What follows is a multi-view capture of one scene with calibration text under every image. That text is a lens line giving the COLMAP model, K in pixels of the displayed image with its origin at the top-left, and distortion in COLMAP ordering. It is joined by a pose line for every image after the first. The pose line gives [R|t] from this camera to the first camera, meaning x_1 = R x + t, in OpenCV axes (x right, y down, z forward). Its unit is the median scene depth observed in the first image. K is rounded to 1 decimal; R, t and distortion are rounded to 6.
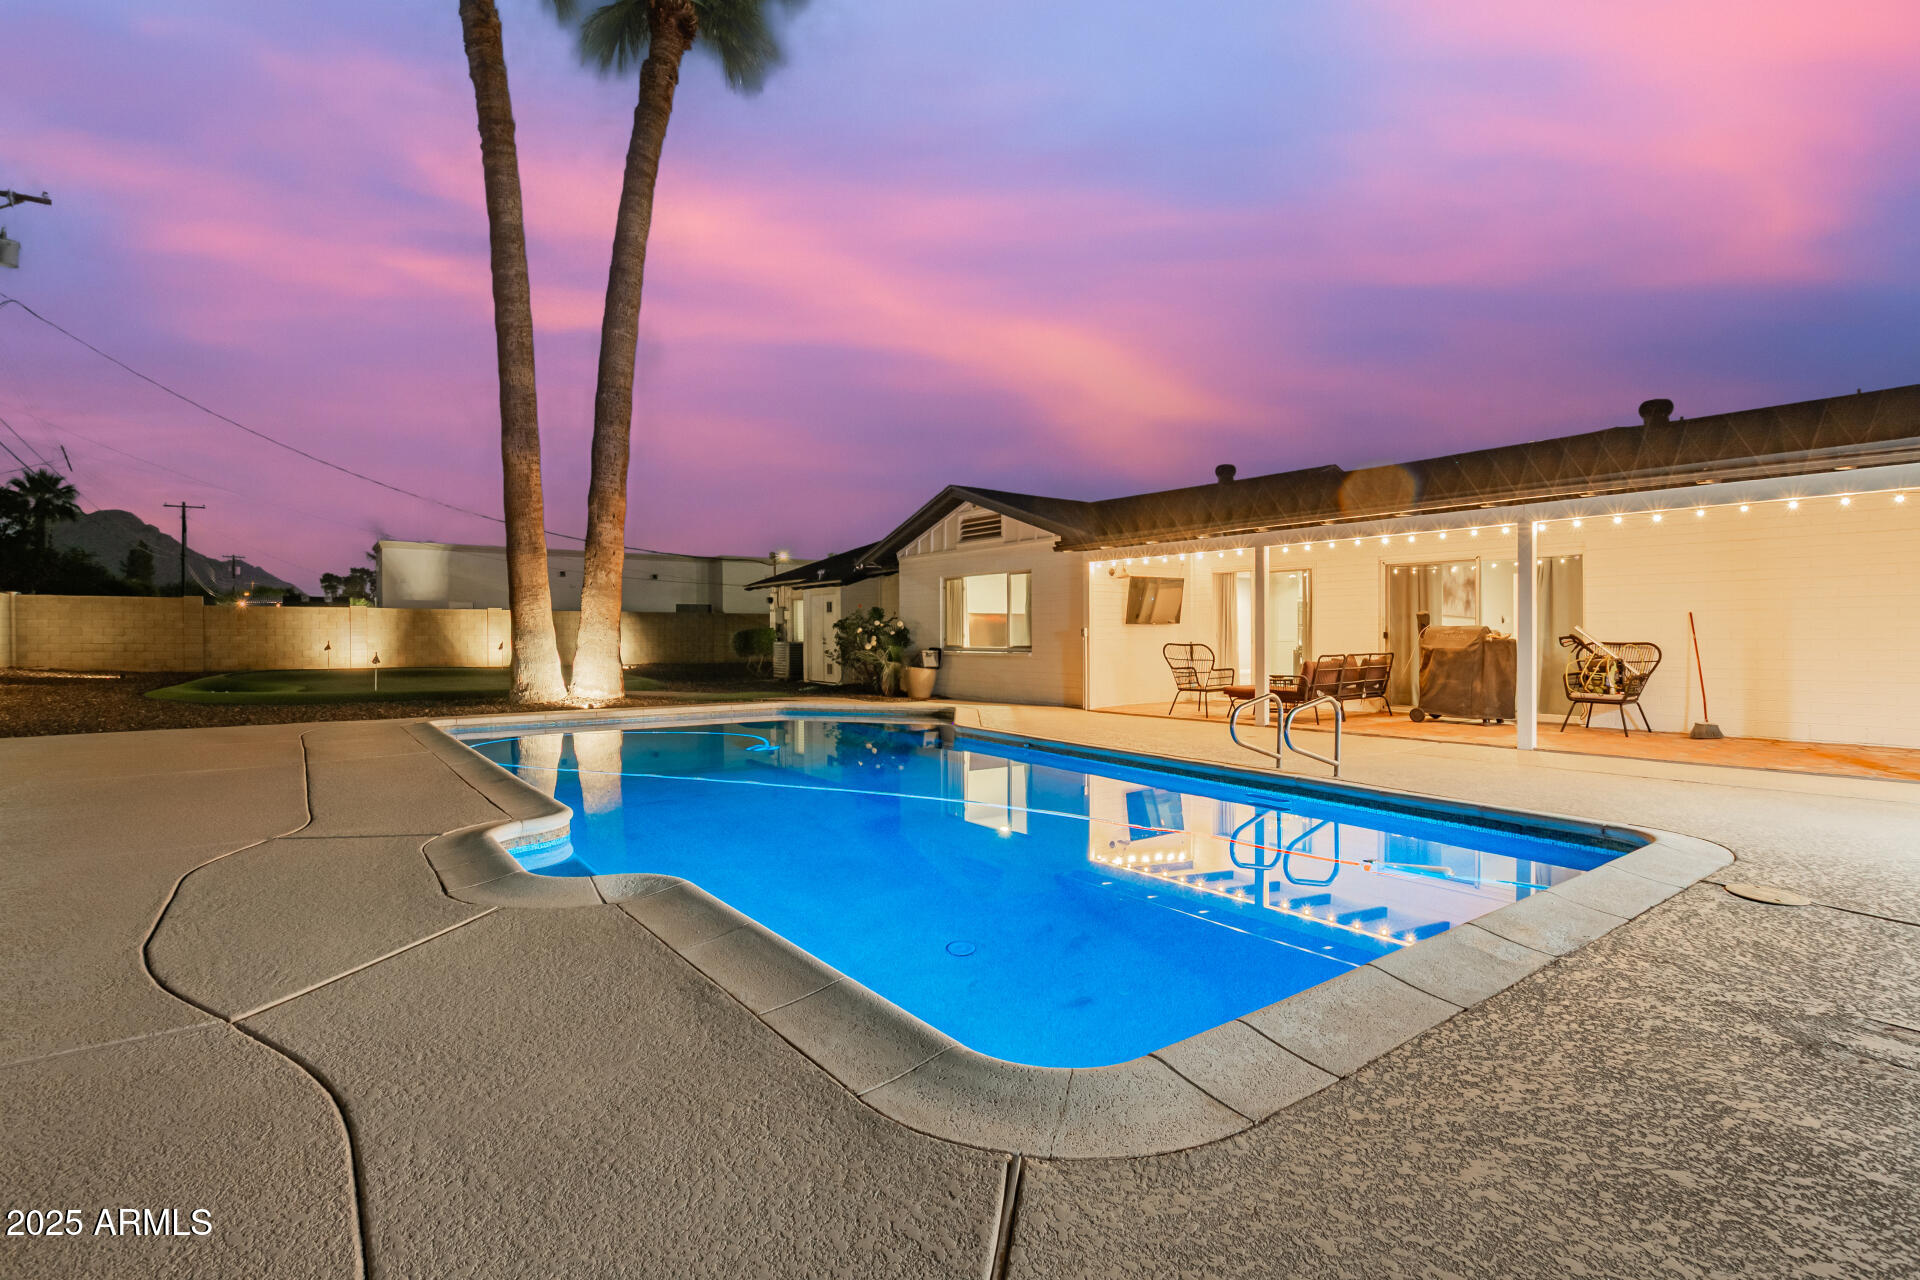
lens RADIAL K [[920.8, 0, 960.0], [0, 920.8, 640.0], [0, 0, 1]] dist [-0.045142, 0.015315]
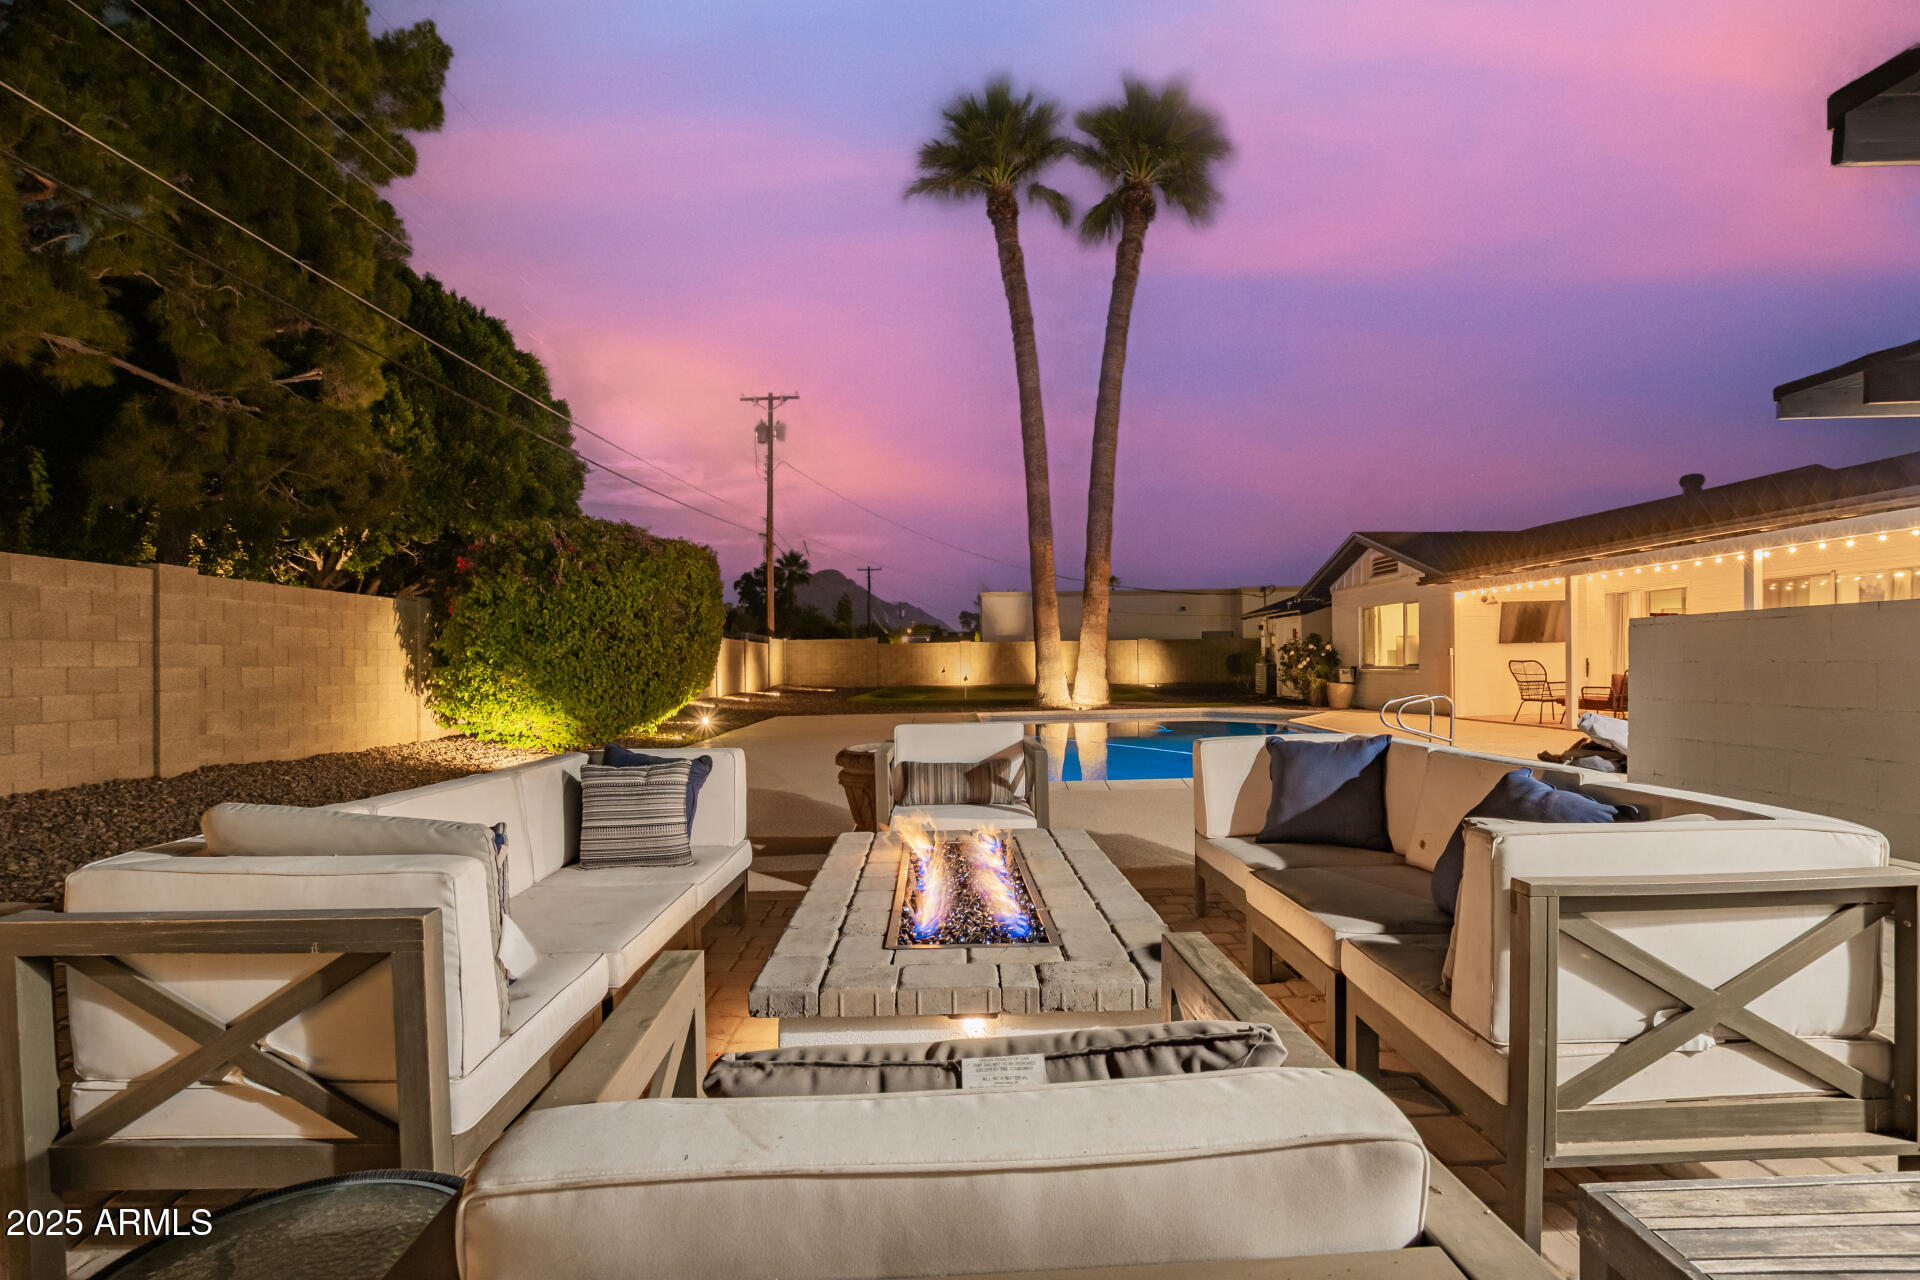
lens RADIAL K [[933.5, 0, 970.8], [0, 933.5, 651.2], [0, 0, 1]] dist [-0.019039, 0.000927]
pose [[0.821346, -0.019146, -0.570109, 0.264787], [0.011907, 0.999794, -0.016421, 0.002762], [0.570306, 0.006699, 0.821405, -0.289014]]
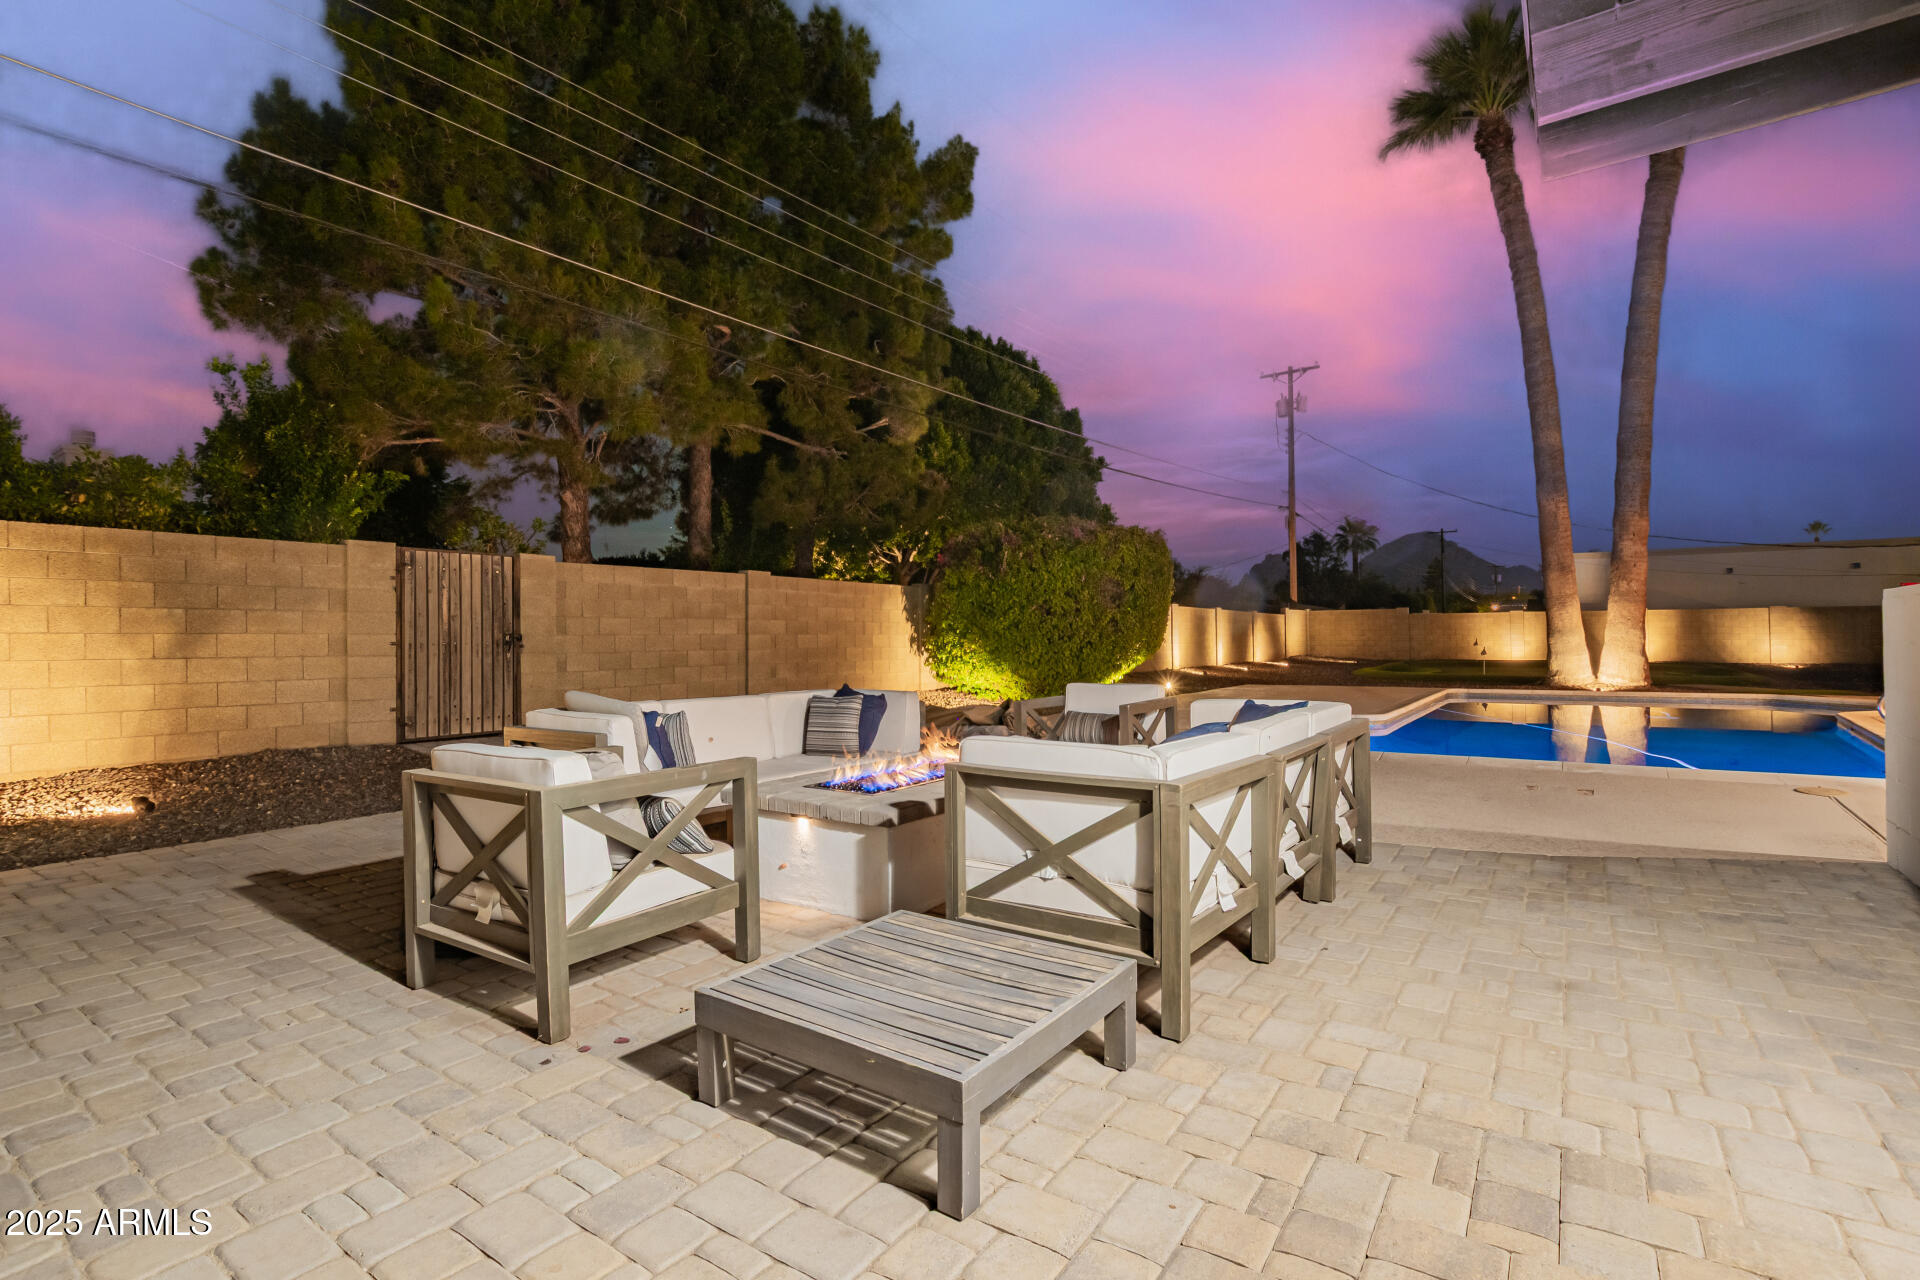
lens RADIAL K [[925.6, 0, 951.9], [0, 925.6, 611.6], [0, 0, 1]] dist [-0.024842, -0.000136]
pose [[0.327200, -0.028685, -0.944520, 0.434979], [0.000009, 0.999539, -0.030353, 0.002778], [0.944955, 0.009923, 0.327050, -0.228290]]
